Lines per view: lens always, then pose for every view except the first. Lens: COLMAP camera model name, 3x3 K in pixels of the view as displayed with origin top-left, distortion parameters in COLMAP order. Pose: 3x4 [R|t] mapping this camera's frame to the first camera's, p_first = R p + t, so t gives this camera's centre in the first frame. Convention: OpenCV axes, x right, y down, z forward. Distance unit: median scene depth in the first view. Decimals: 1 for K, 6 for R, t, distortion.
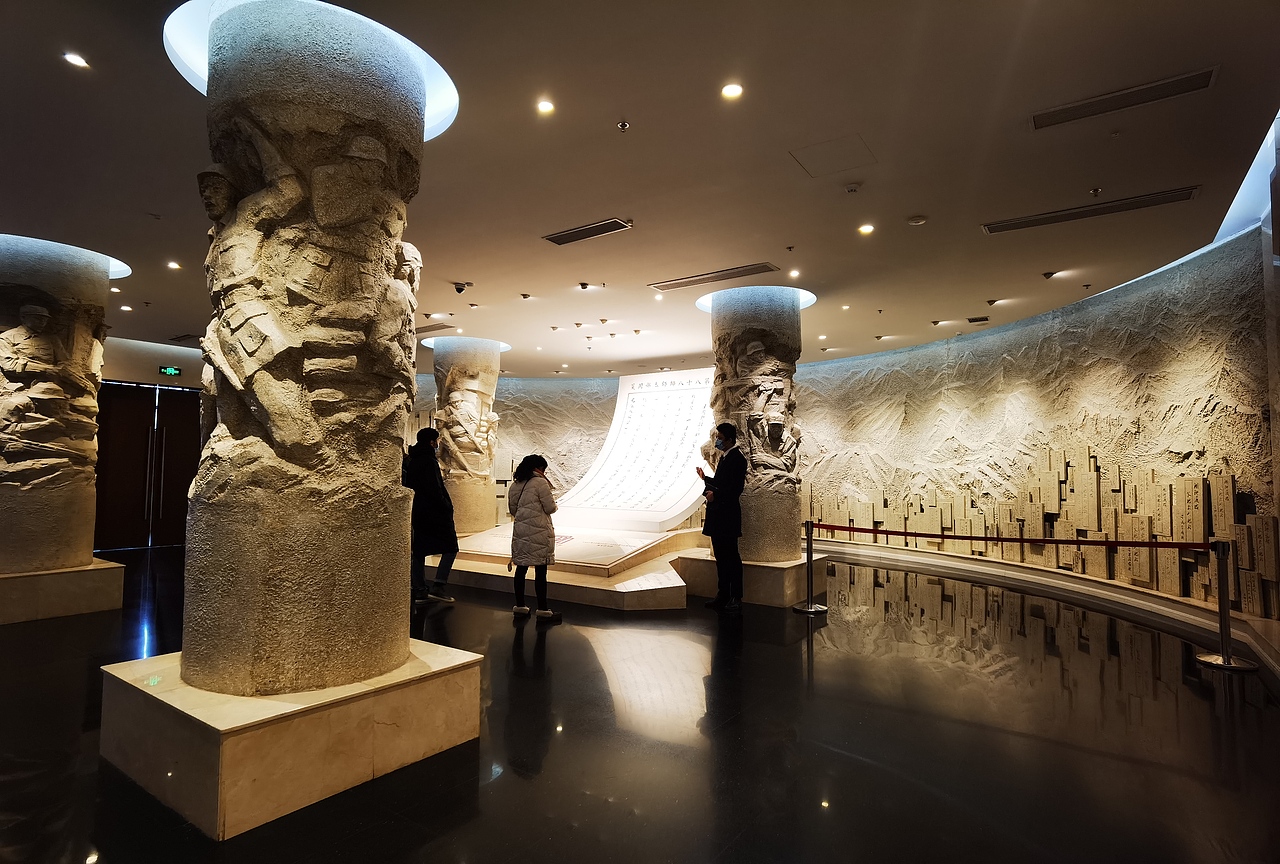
lens RADIAL K [[662.3, 0, 649.1], [0, 662.3, 431.9], [0, 0, 1]] dist [-0.024440, -0.000616]
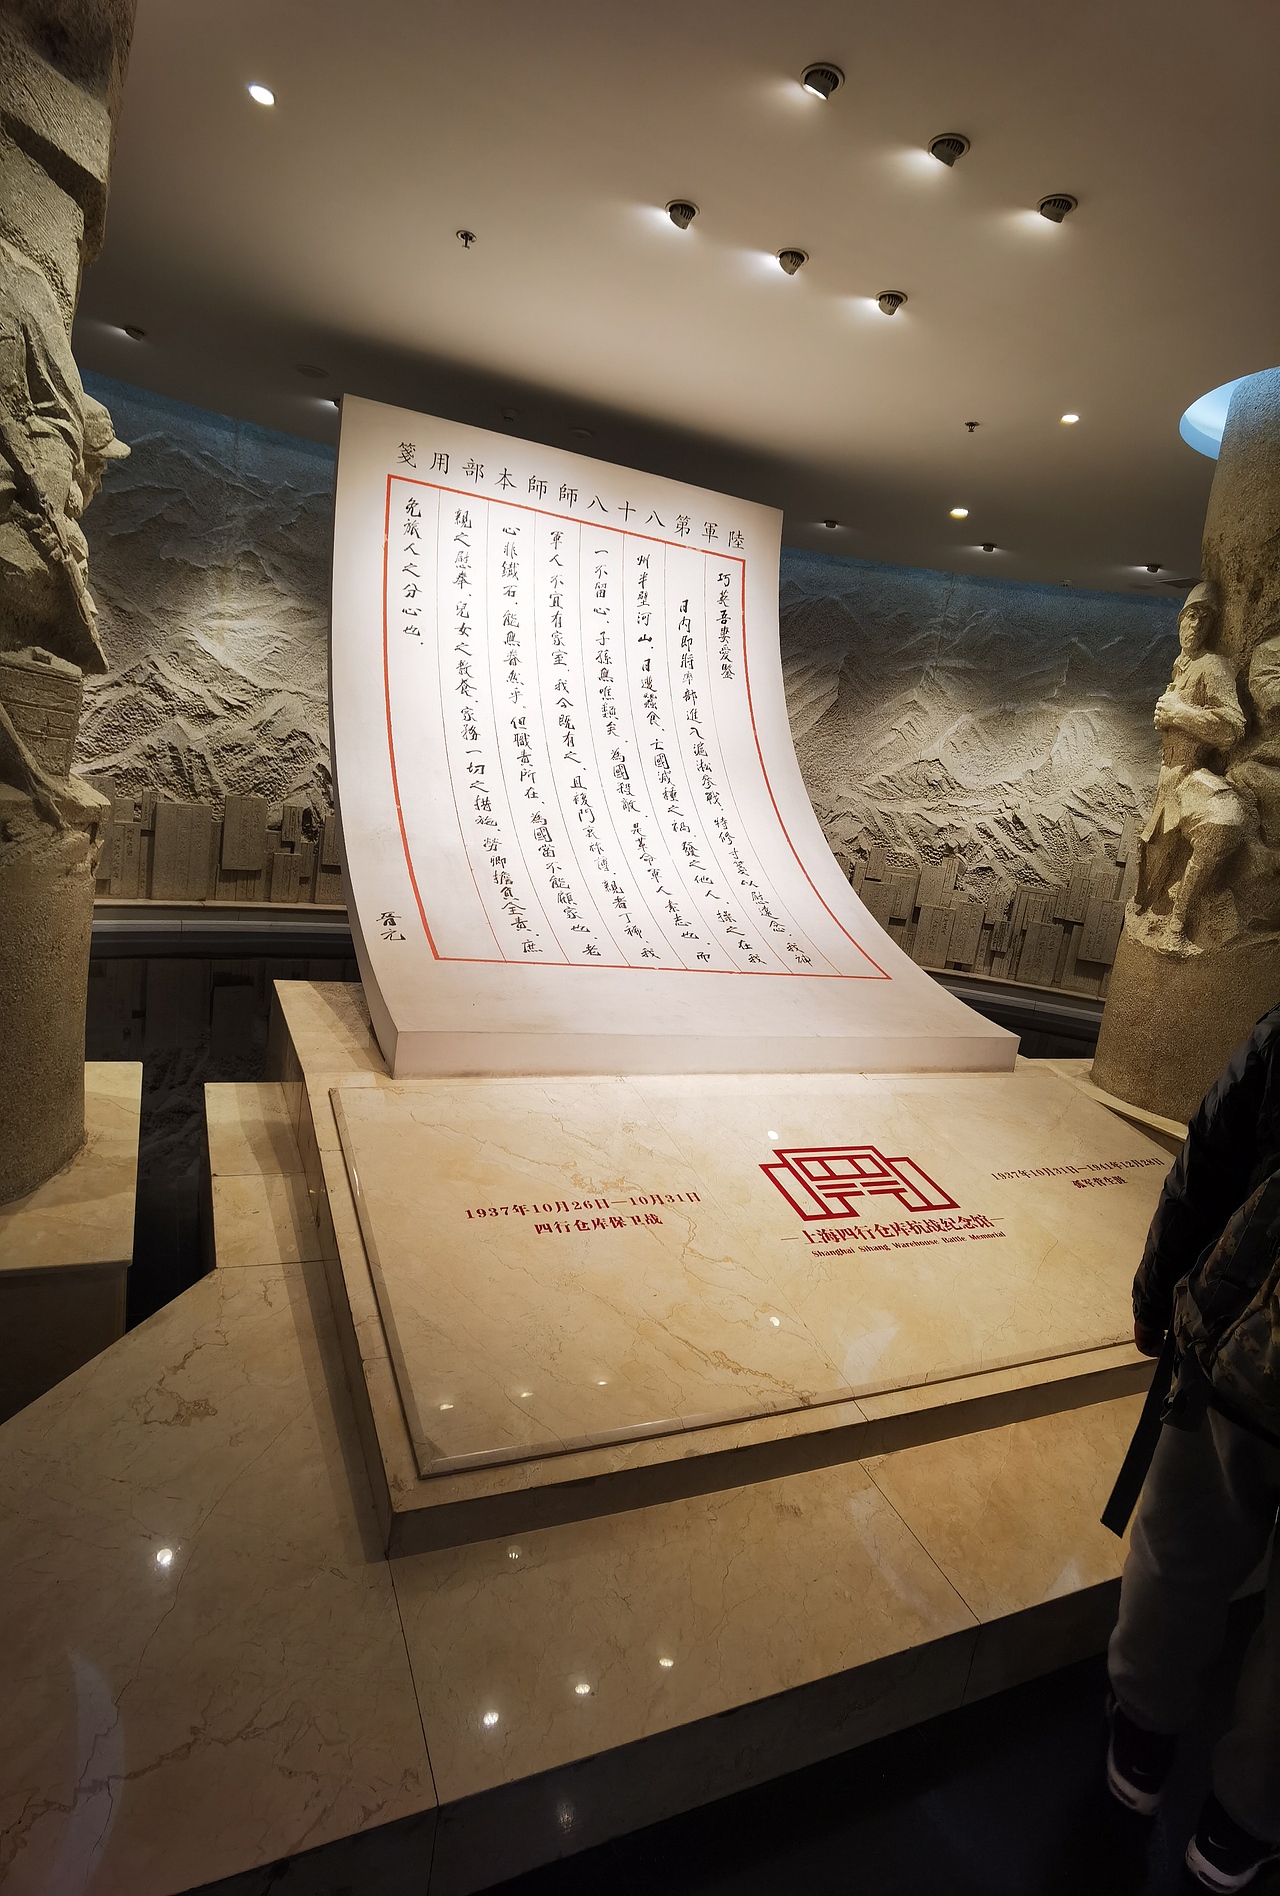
lens RADIAL K [[981.0, 0, 622.8], [0, 981.0, 945.9], [0, 0, 1]] dist [-0.024440, -0.000616]
pose [[0.509817, -0.098920, 0.854577, -0.421997], [-0.180222, 0.959044, 0.218528, 0.027319], [-0.841194, -0.265423, 0.471110, 0.847308]]
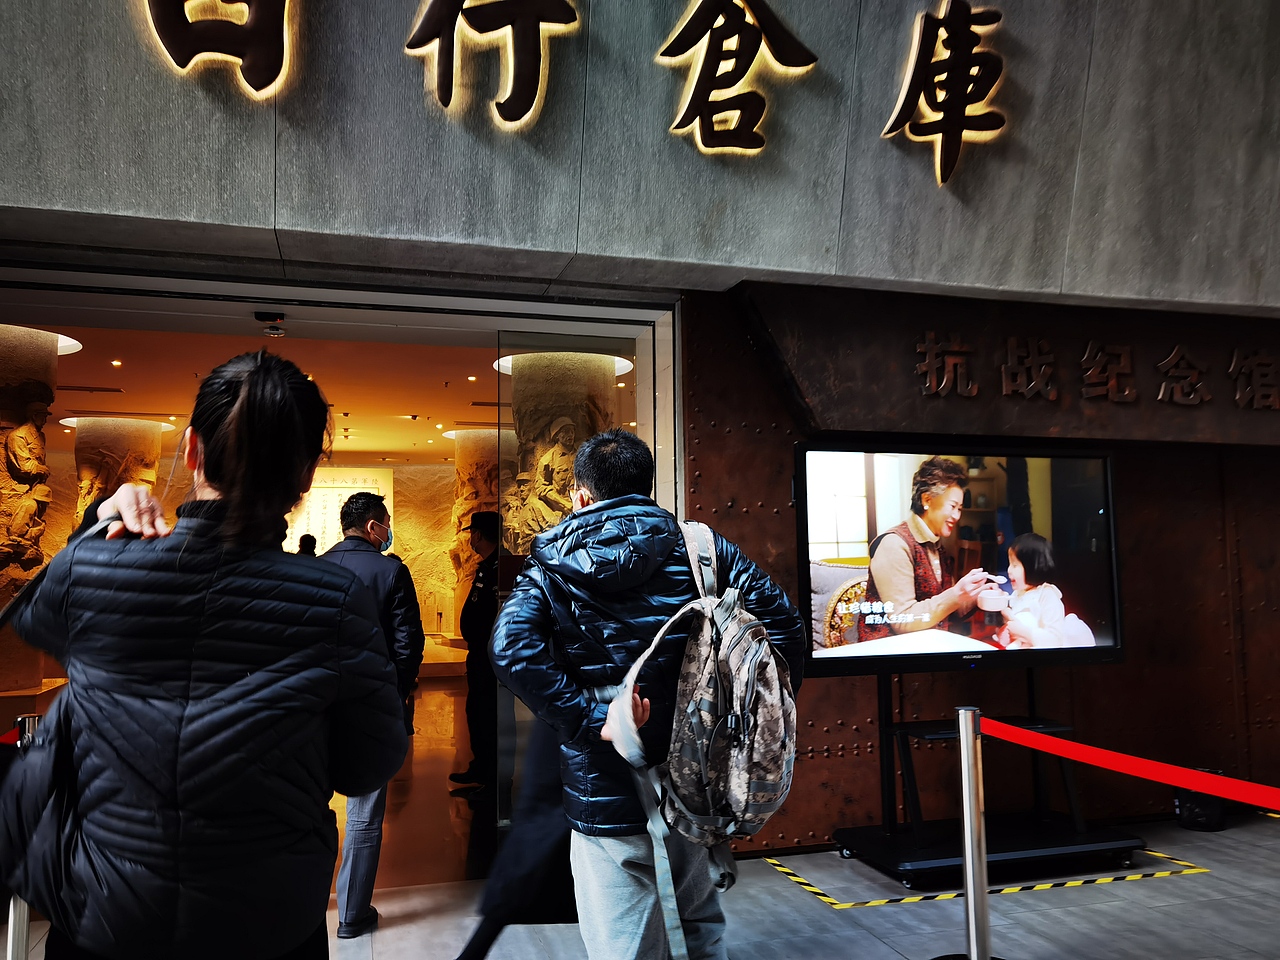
lens RADIAL K [[1014.2, 0, 640.8], [0, 1014.2, 479.7], [0, 0, 1]] dist [0.001066, 0.000064]
pose [[0.635819, 0.053810, 0.769960, -0.965678], [-0.030532, 0.998540, -0.044572, -0.026802], [-0.771234, 0.004832, 0.636534, -0.391955]]
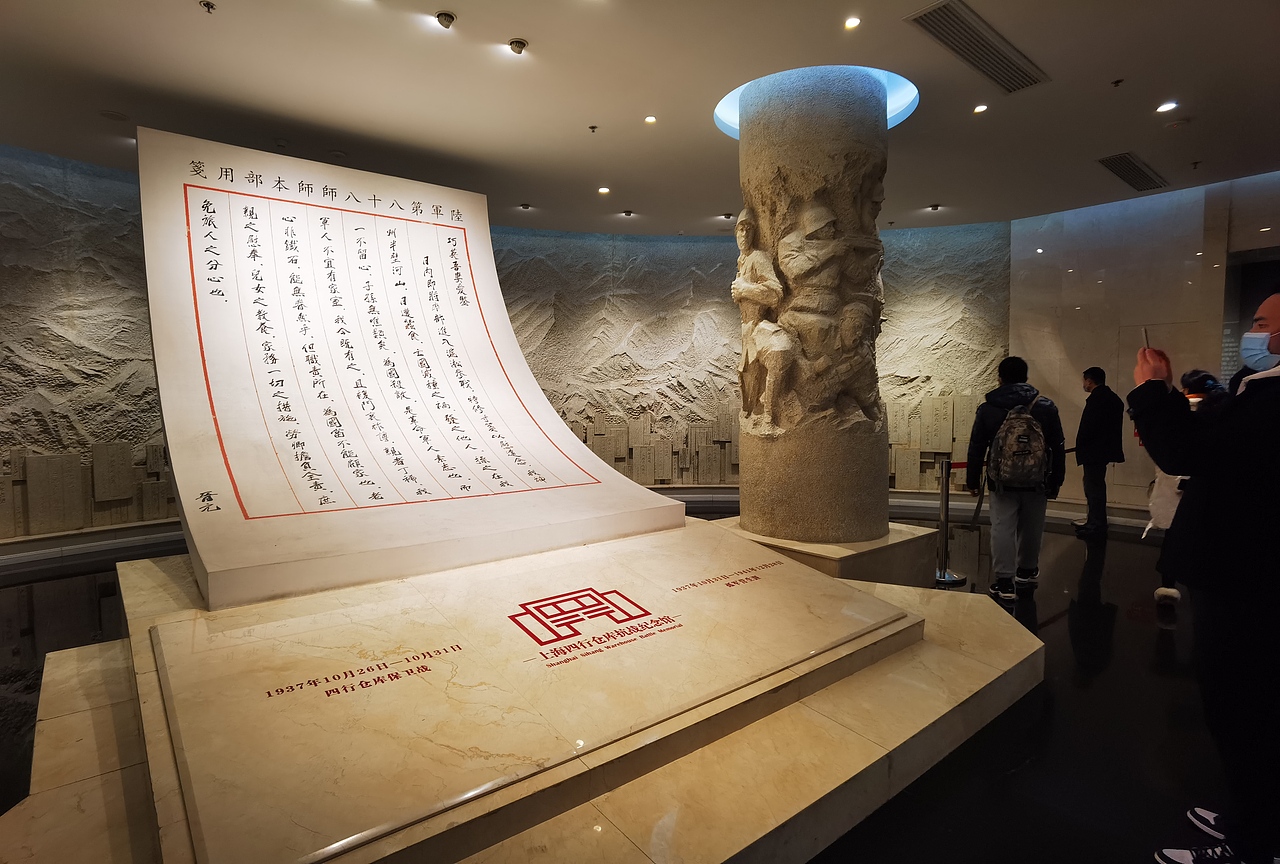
lens RADIAL K [[662.3, 0, 620.0], [0, 662.3, 447.1], [0, 0, 1]] dist [-0.024440, -0.000616]
pose [[0.266580, -0.083087, 0.960225, -0.402242], [-0.050466, 0.993707, 0.099994, 0.046520], [-0.962491, -0.075115, 0.260710, 0.825517]]
